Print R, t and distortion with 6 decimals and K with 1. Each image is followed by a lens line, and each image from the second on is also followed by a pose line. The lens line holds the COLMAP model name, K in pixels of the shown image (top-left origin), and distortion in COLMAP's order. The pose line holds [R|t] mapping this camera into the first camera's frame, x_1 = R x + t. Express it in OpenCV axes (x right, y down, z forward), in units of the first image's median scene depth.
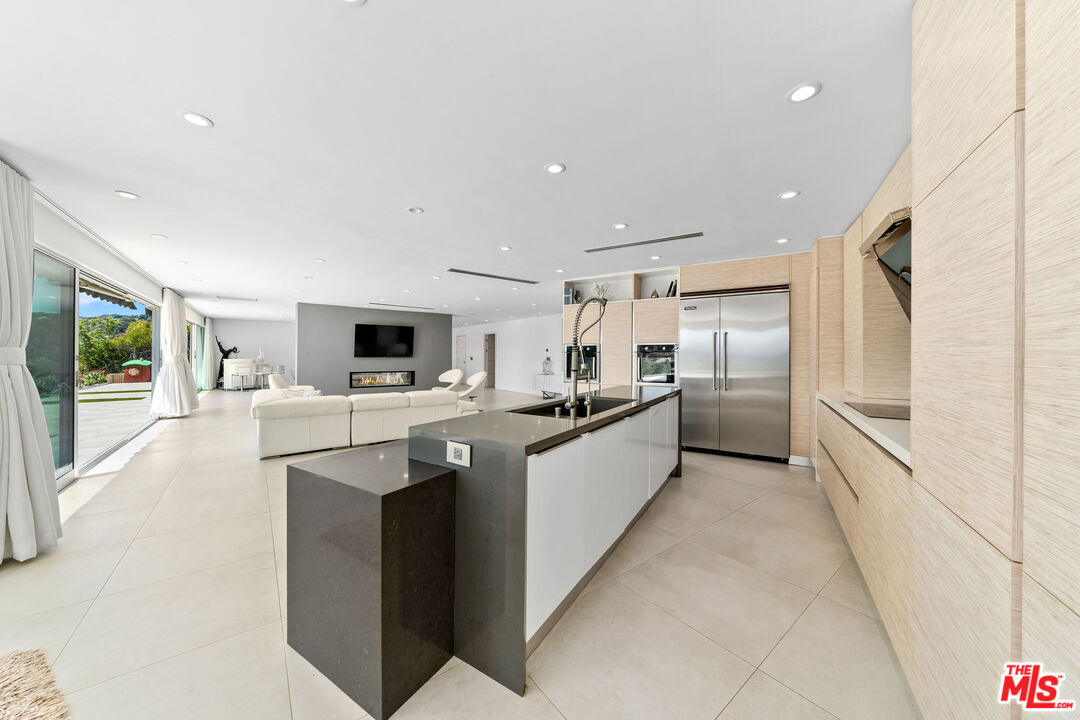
lens RADIAL K [[363.7, 0, 542.8], [0, 363.7, 357.5], [0, 0, 1]] dist [-0.000393, -0.000009]
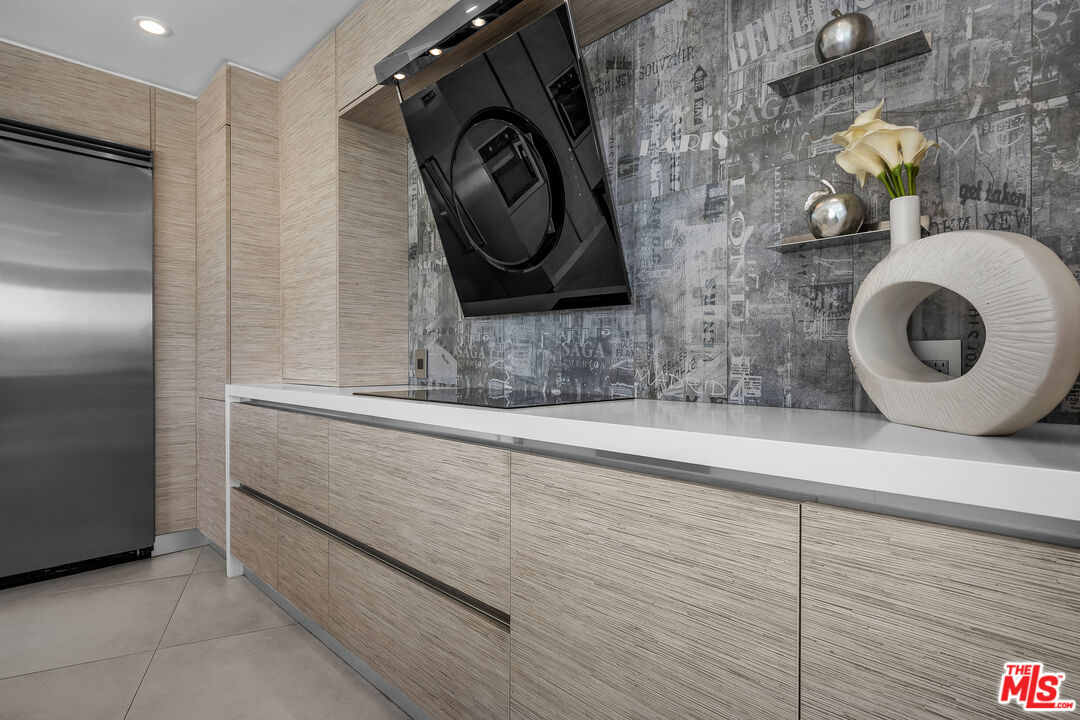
lens RADIAL K [[553.4, 0, 545.0], [0, 553.4, 365.6], [0, 0, 1]] dist [0.000860, 0.000236]
pose [[0.236704, -0.008263, 0.971547, 0.154592], [-0.006081, 0.999932, 0.009986, 0.055945], [-0.971563, -0.008272, 0.236637, 0.429953]]
